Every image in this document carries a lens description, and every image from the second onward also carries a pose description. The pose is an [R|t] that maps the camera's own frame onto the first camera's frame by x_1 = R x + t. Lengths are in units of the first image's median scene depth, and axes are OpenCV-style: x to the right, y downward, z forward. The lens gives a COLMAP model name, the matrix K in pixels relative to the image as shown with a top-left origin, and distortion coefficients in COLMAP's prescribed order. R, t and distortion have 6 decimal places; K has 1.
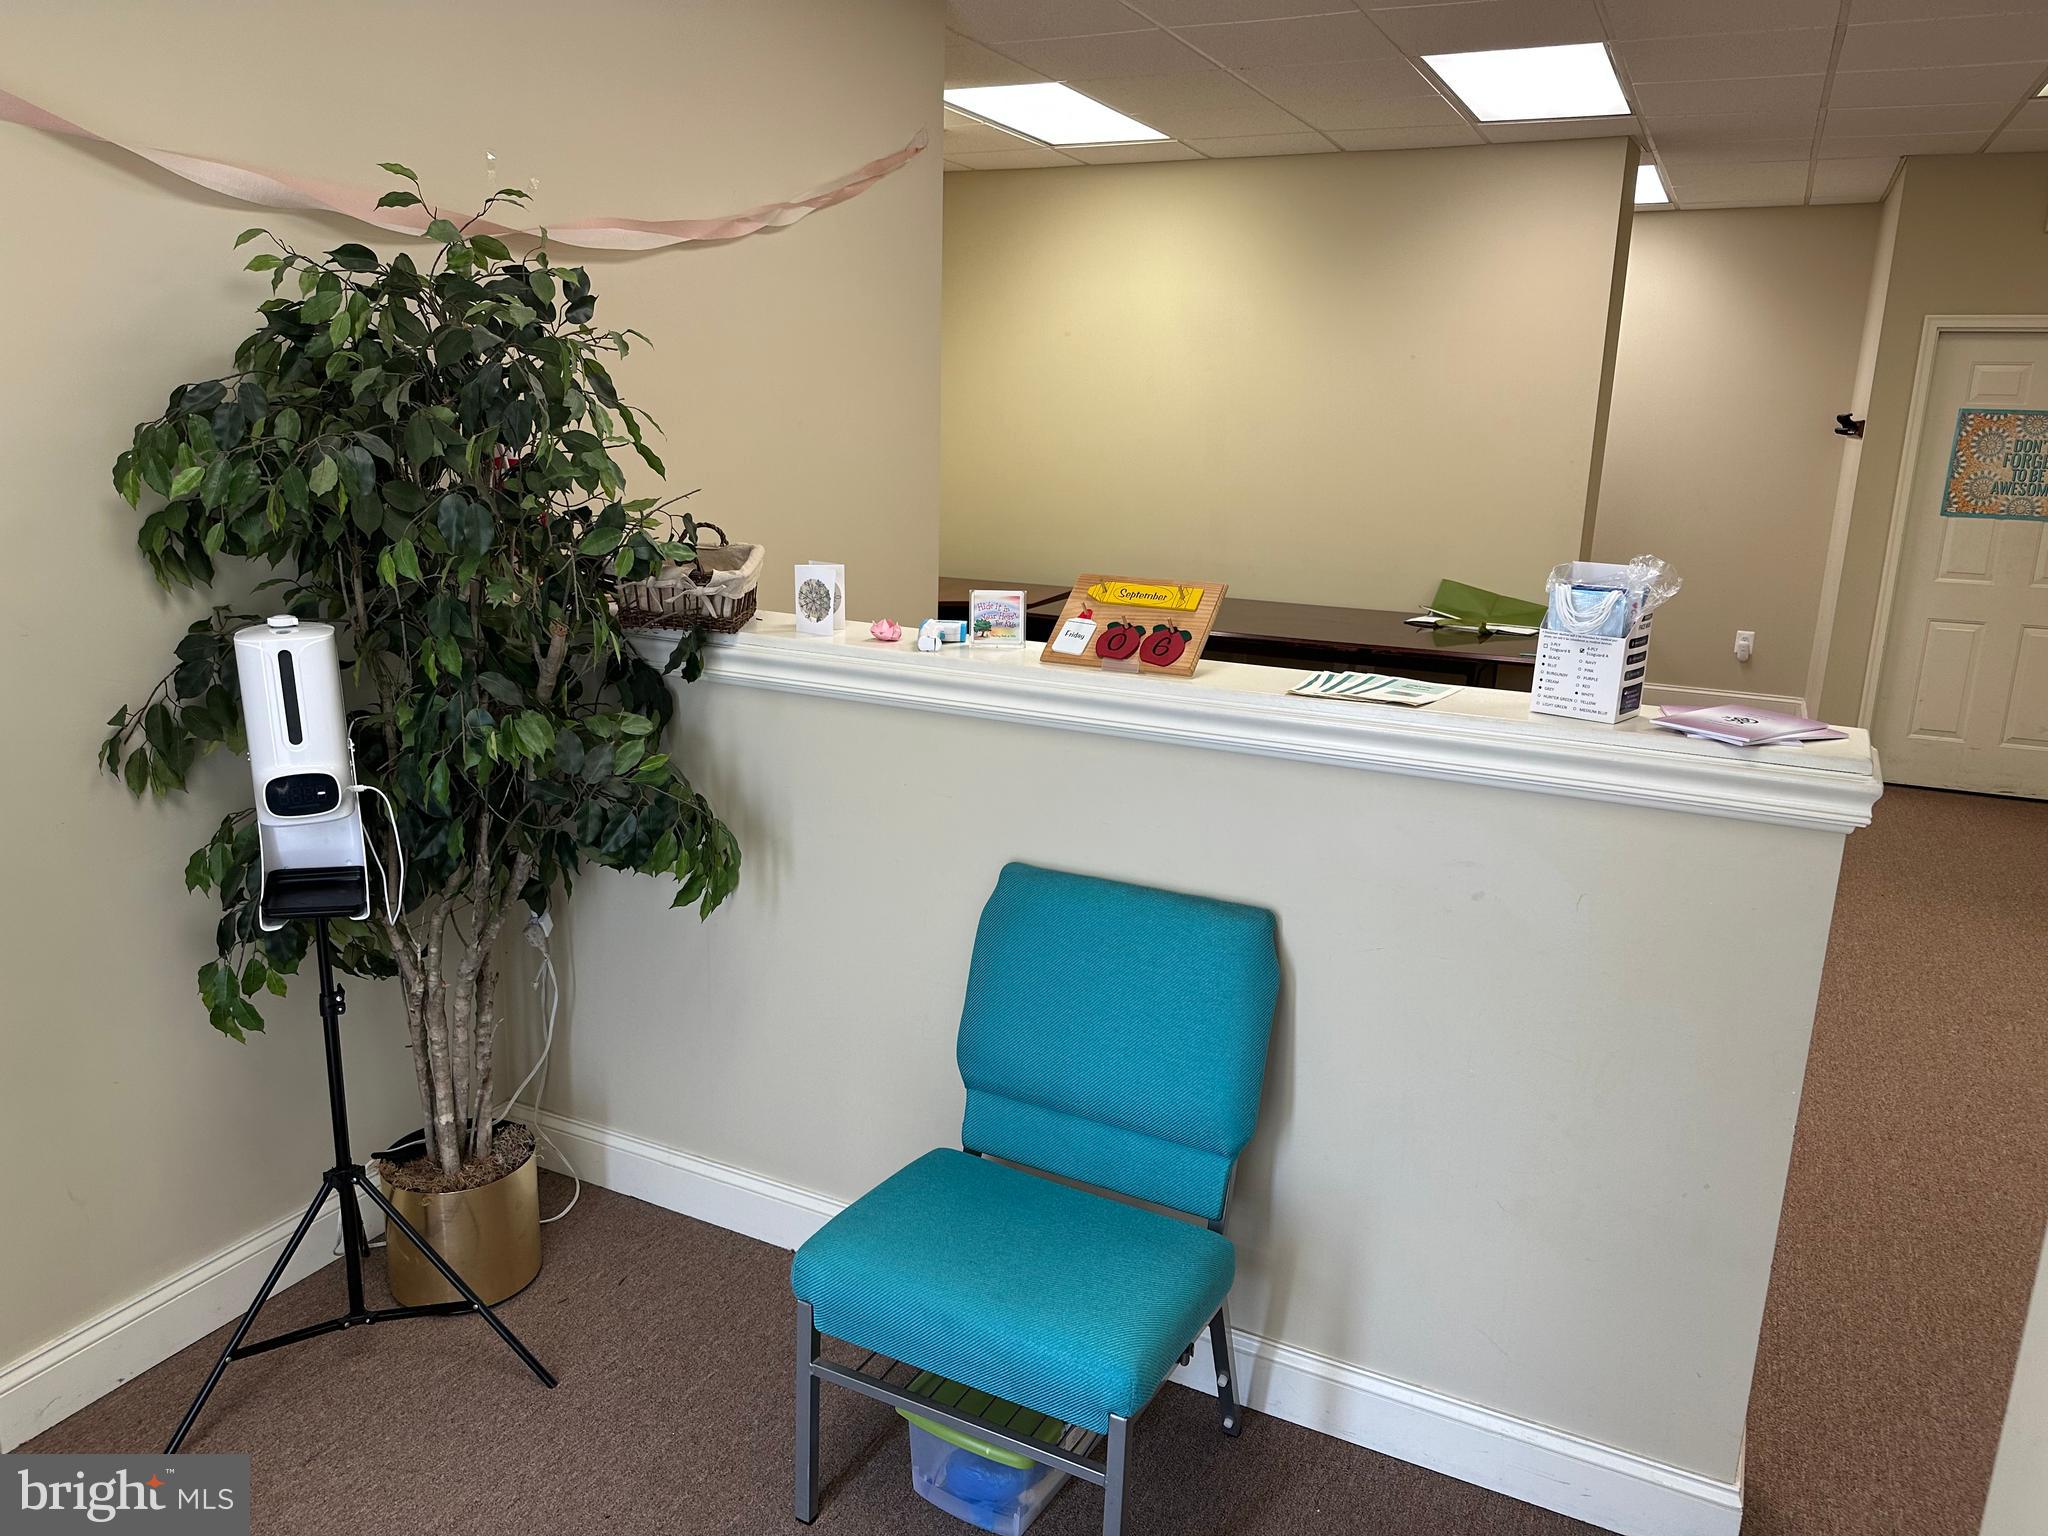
lens RADIAL K [[1448.4, 0, 1009.7], [0, 1448.4, 767.6], [0, 0, 1]] dist [0.064852, -0.070011]
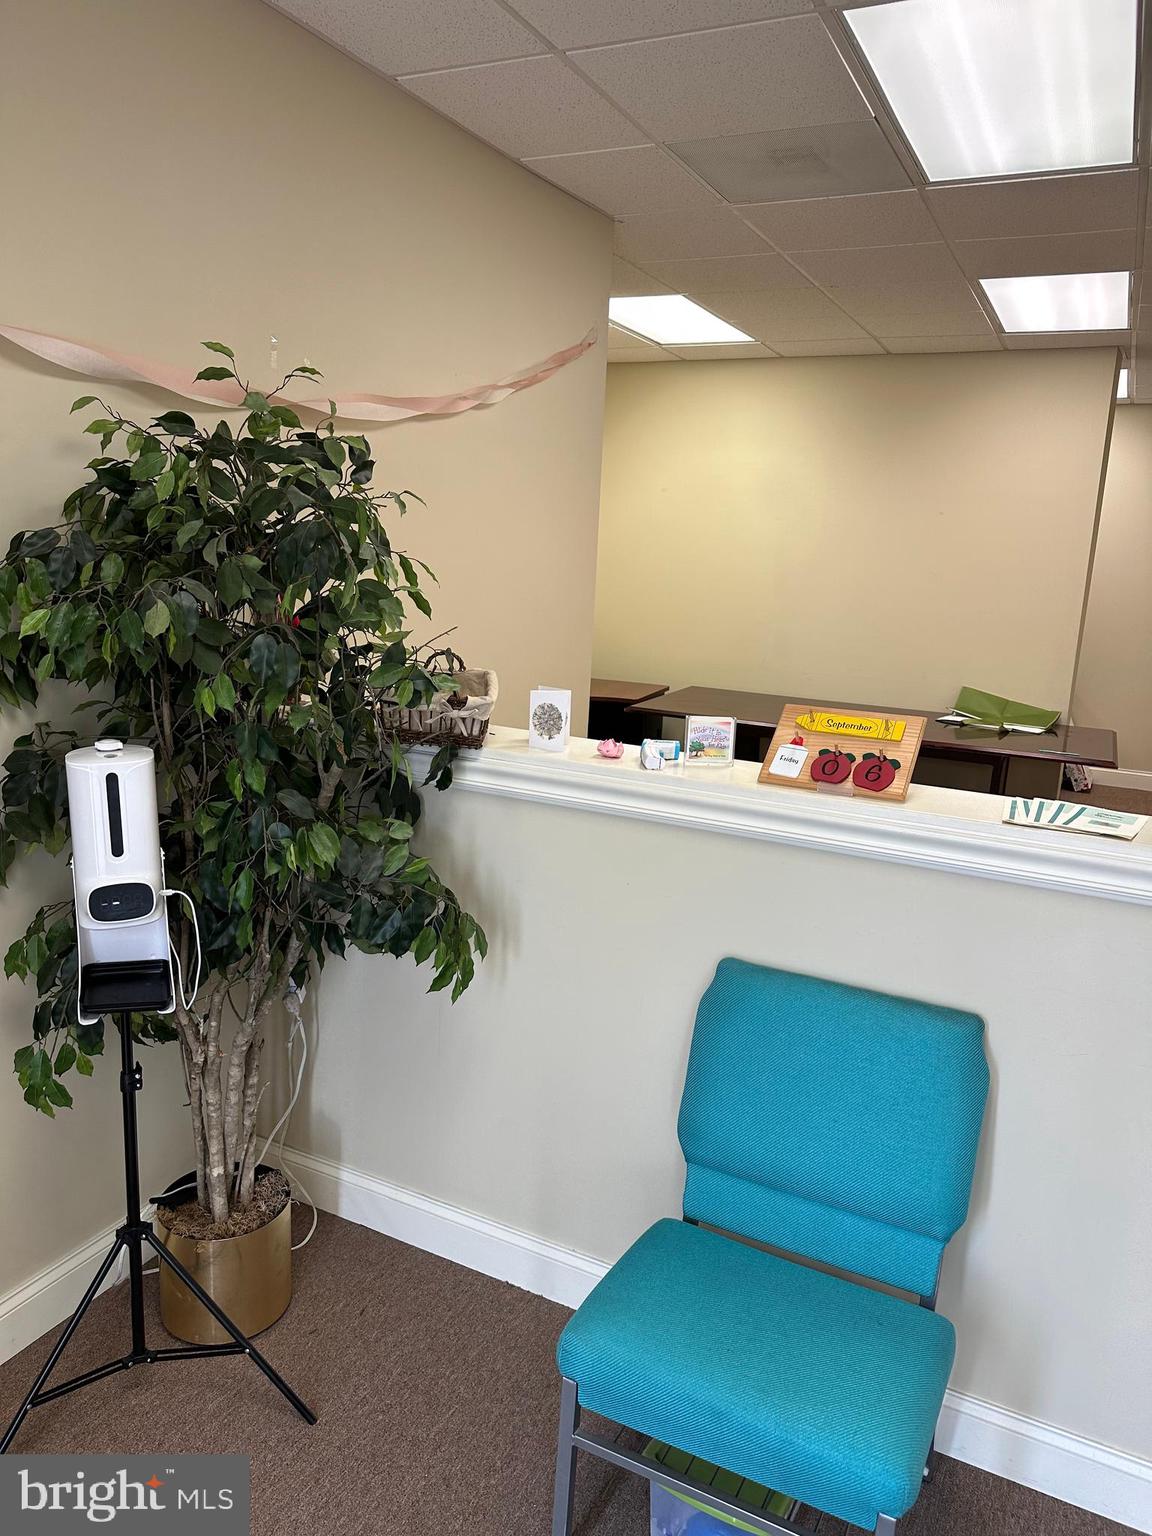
lens RADIAL K [[1086.3, 0, 576.0], [0, 1086.3, 768.0], [0, 0, 1]] dist [0.064852, -0.070011]
pose [[0.999804, 0.016614, 0.010732, -0.131216], [-0.016222, 0.999233, -0.035630, -0.051307], [-0.011316, 0.035449, 0.999307, 0.143536]]
